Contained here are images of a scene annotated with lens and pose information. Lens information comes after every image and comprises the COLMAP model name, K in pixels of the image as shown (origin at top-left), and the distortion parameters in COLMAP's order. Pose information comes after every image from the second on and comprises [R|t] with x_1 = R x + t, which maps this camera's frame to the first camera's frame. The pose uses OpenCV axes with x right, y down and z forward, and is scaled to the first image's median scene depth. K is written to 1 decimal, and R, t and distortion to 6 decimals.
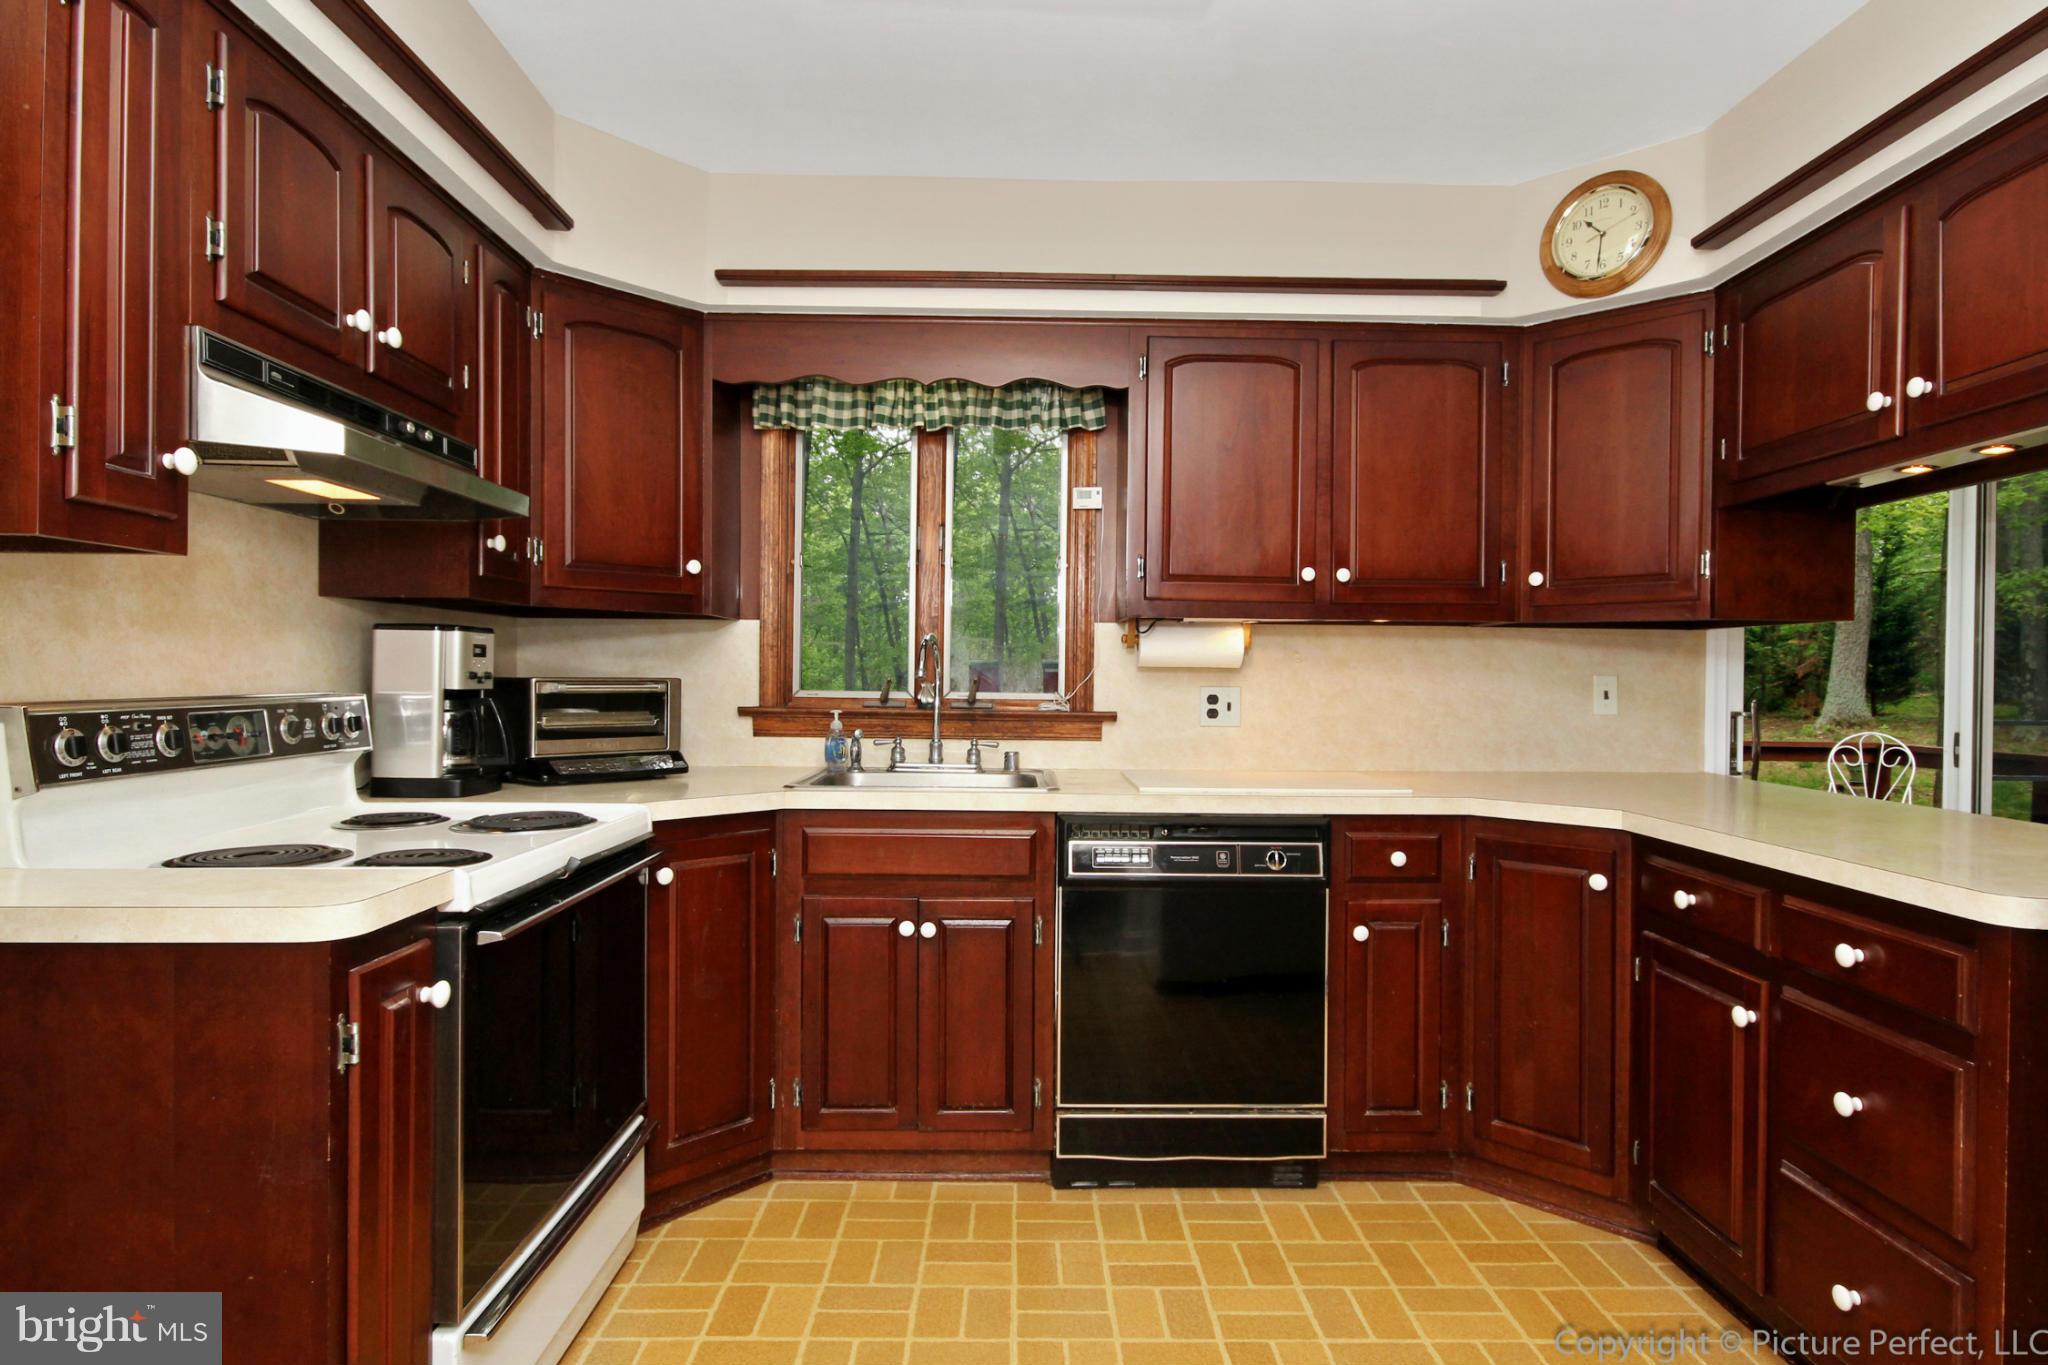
lens RADIAL K [[1076.1, 0, 997.6], [0, 1076.1, 670.0], [0, 0, 1]] dist [0.001091, 0.001976]
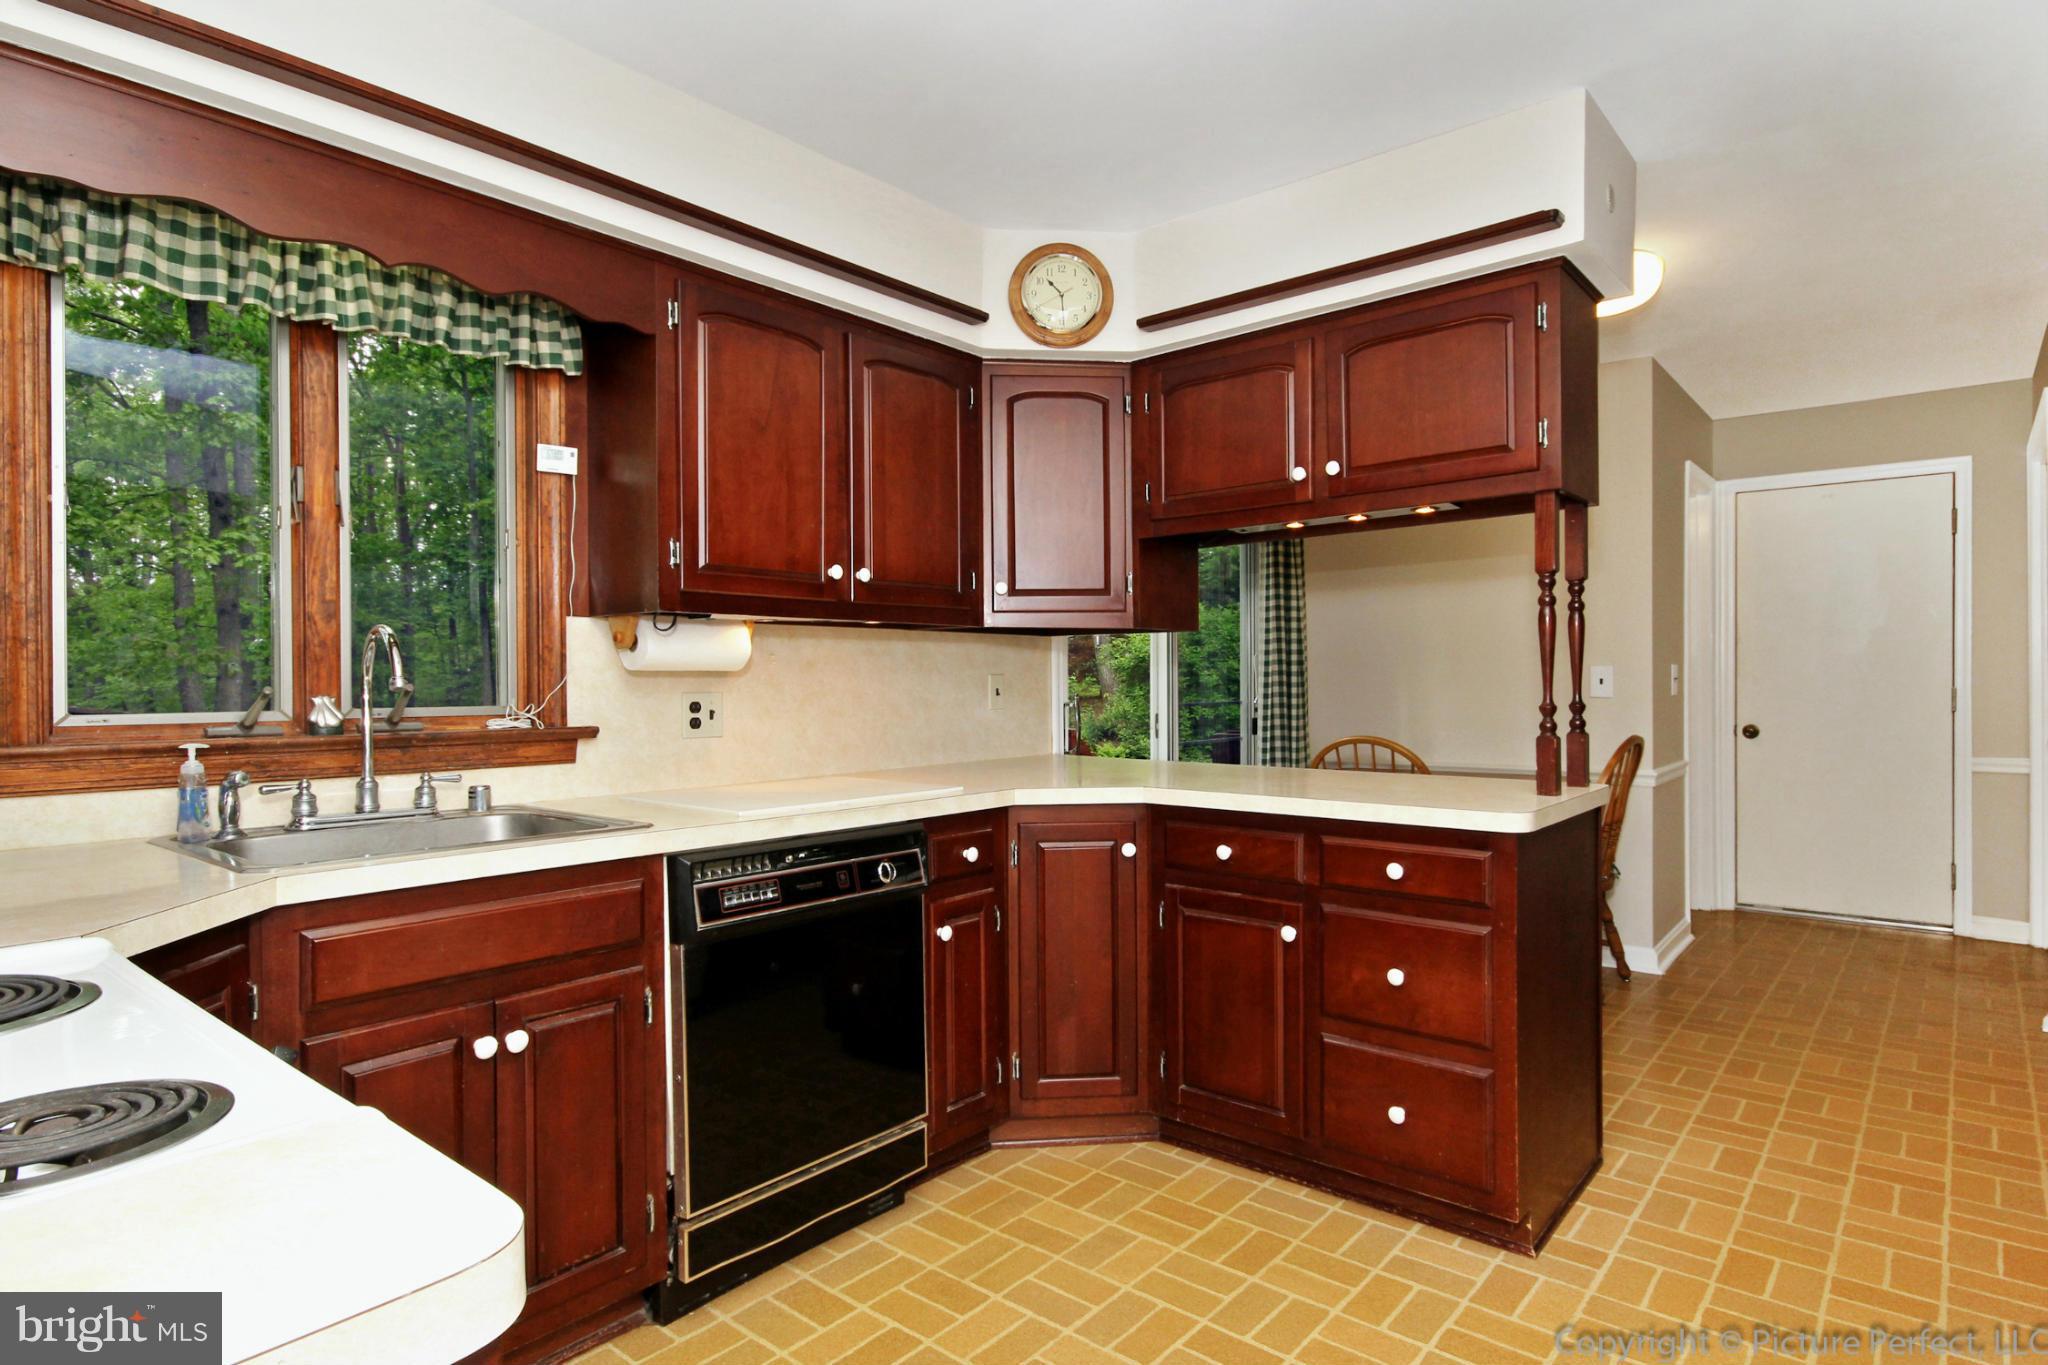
lens RADIAL K [[1097.6, 0, 1014.7], [0, 1097.6, 676.5], [0, 0, 1]] dist [0.001148, 0.000450]
pose [[0.662359, -0.011864, 0.749092, -0.376639], [0.010344, 0.999924, 0.006690, -0.001503], [-0.749115, 0.003318, 0.662432, 0.264015]]
